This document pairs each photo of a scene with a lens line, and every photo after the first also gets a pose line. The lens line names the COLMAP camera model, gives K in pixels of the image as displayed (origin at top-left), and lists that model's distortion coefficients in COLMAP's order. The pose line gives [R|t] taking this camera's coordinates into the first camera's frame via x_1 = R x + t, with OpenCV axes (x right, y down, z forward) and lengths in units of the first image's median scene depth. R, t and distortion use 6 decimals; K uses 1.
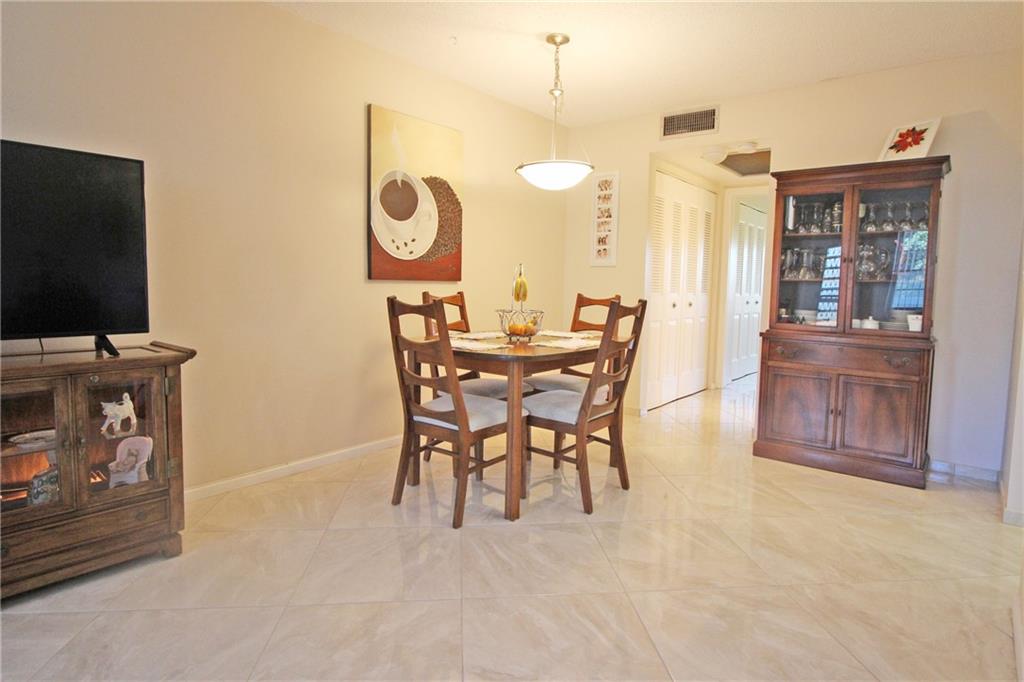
lens RADIAL K [[558.8, 0, 520.7], [0, 558.8, 324.4], [0, 0, 1]] dist [0.003286, -0.012228]
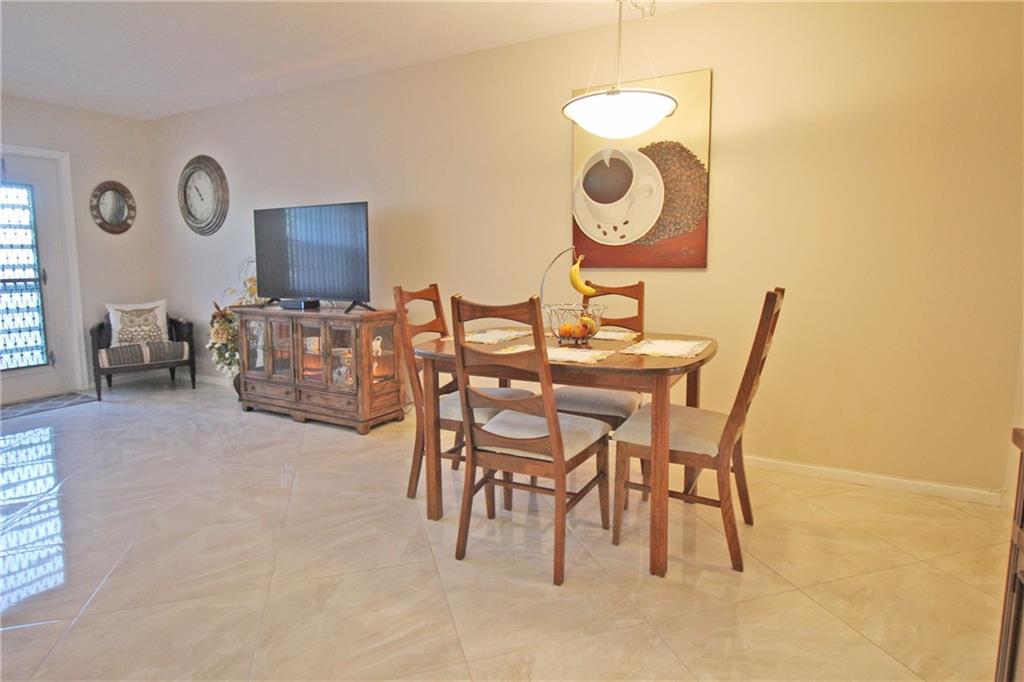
lens RADIAL K [[558.8, 0, 520.7], [0, 558.8, 324.4], [0, 0, 1]] dist [0.003286, -0.012228]
pose [[0.190058, 0.085316, -0.978059, 0.677670], [-0.063693, 0.995190, 0.074434, -0.046720], [0.979705, 0.048149, 0.194578, 0.691250]]
